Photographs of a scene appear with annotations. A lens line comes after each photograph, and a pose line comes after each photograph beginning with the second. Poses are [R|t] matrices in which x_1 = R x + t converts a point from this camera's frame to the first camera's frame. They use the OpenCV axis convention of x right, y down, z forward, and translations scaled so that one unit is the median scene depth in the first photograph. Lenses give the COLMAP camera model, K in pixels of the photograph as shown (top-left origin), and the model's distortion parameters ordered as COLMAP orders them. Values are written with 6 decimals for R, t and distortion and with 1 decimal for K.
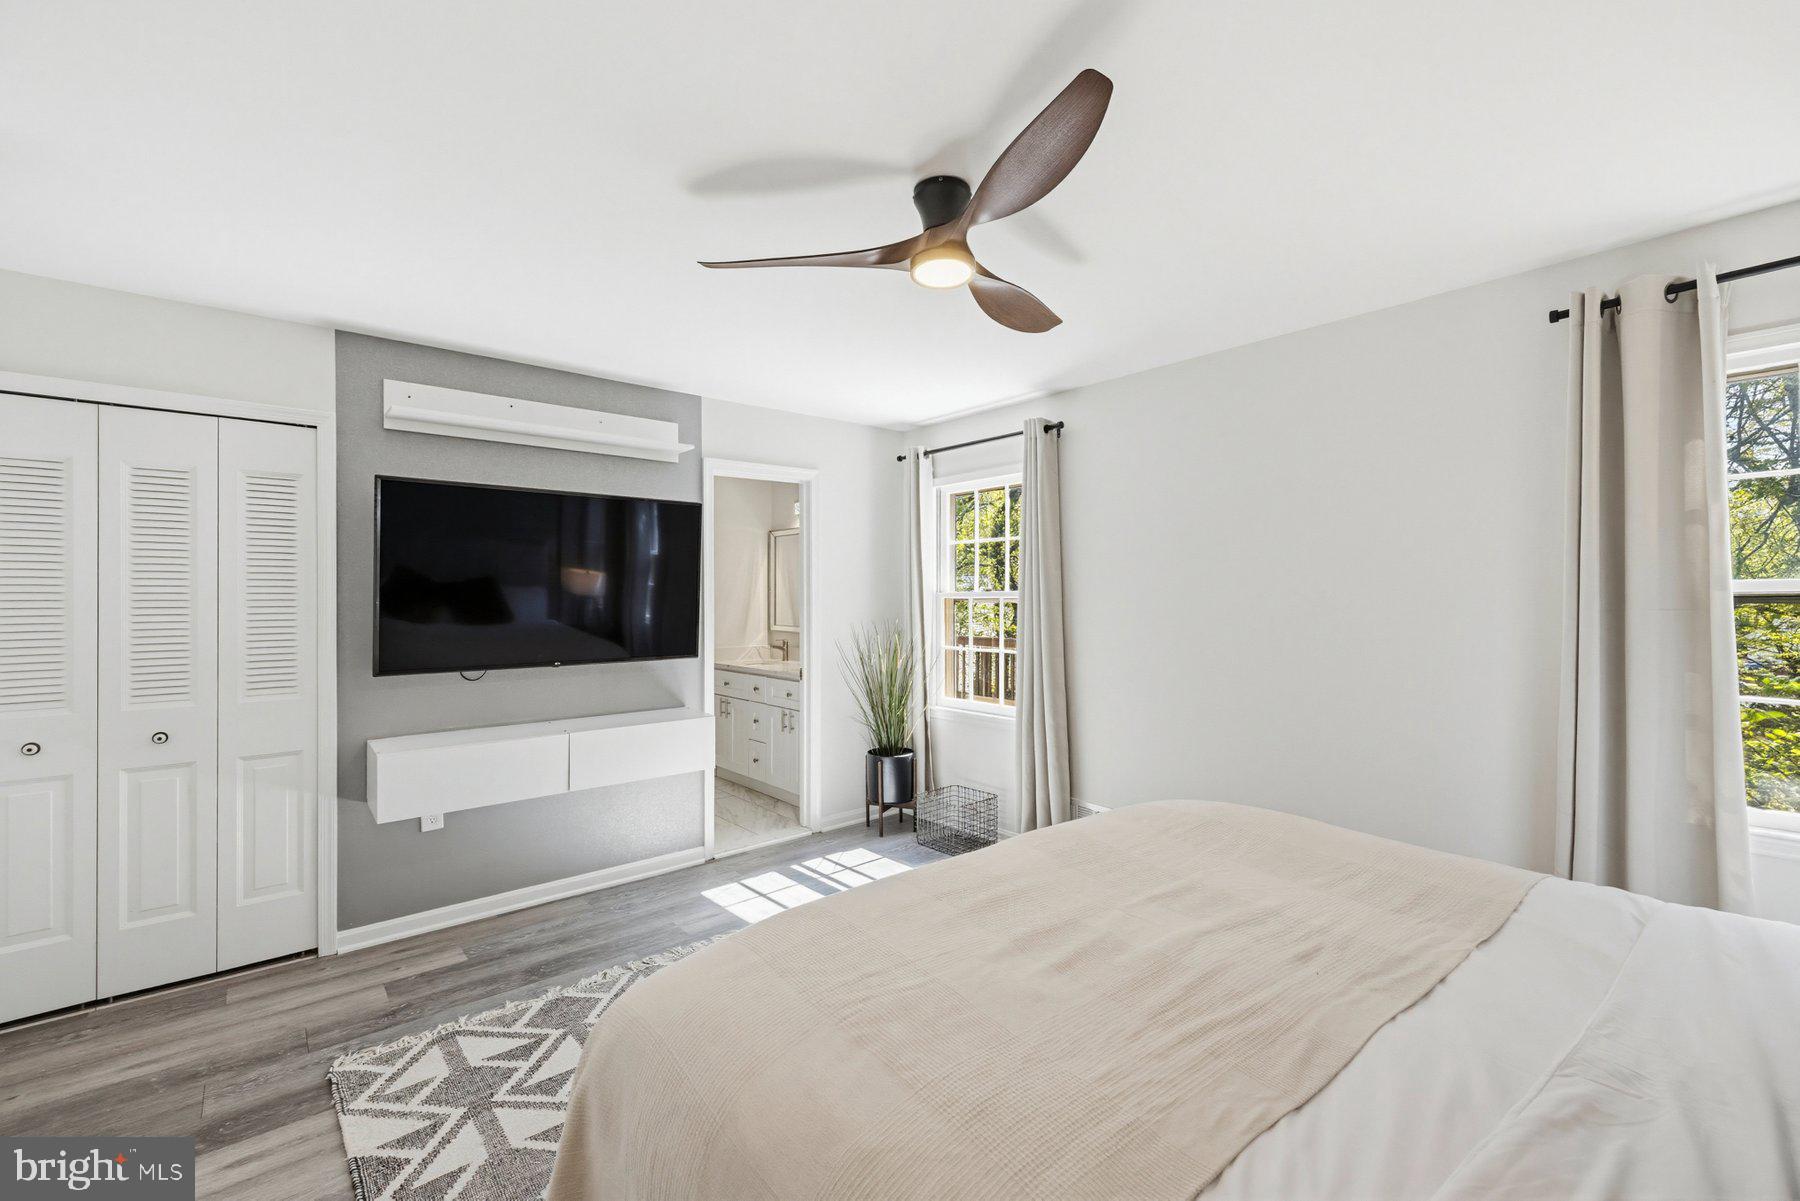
lens RADIAL K [[772.6, 0, 909.1], [0, 772.6, 599.2], [0, 0, 1]] dist [0.018945, 0.000433]
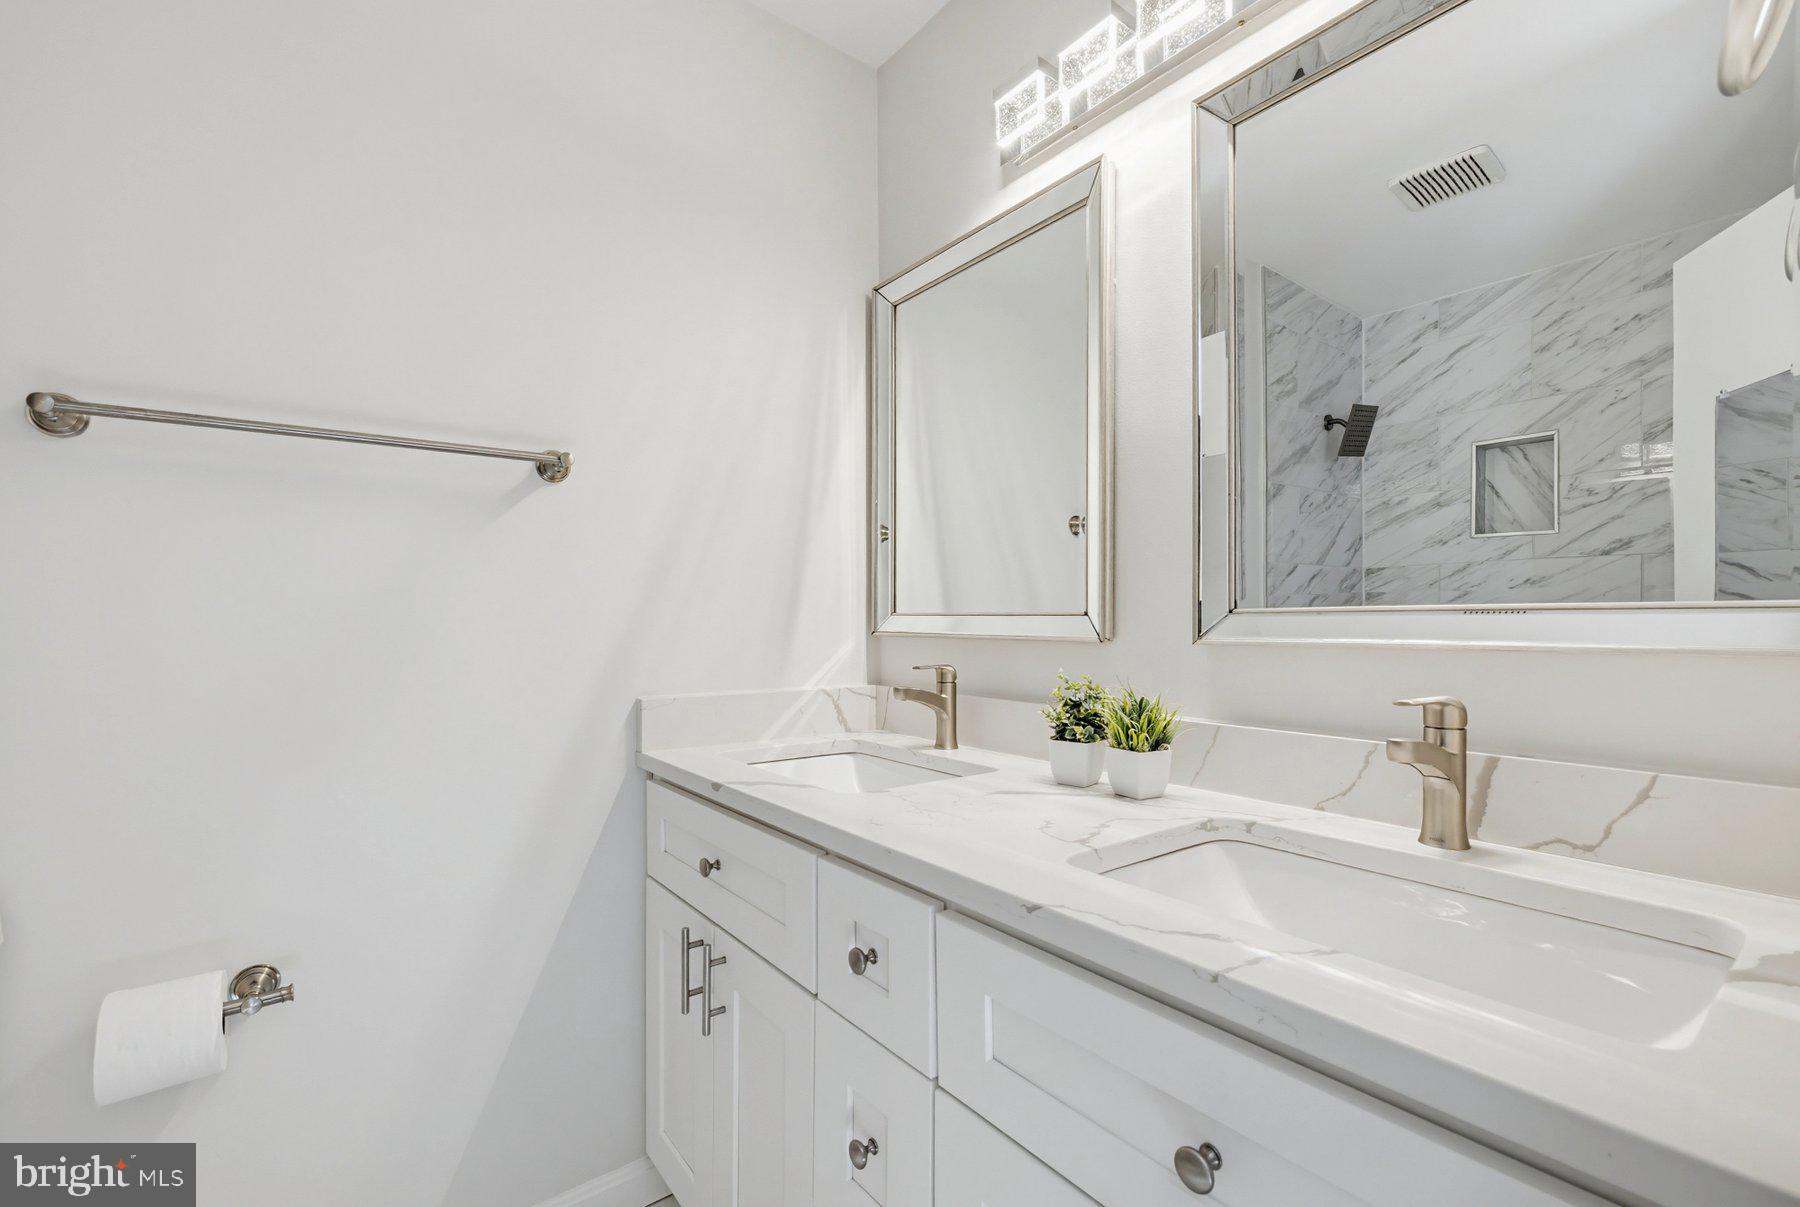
lens RADIAL K [[772.6, 0, 900.9], [0, 772.6, 613.5], [0, 0, 1]] dist [0.018945, 0.000433]
pose [[0.998108, -0.003807, -0.061364, -0.154106], [0.003515, 0.999982, -0.004864, 0.035039], [0.061381, 0.004639, 0.998104, 0.719946]]
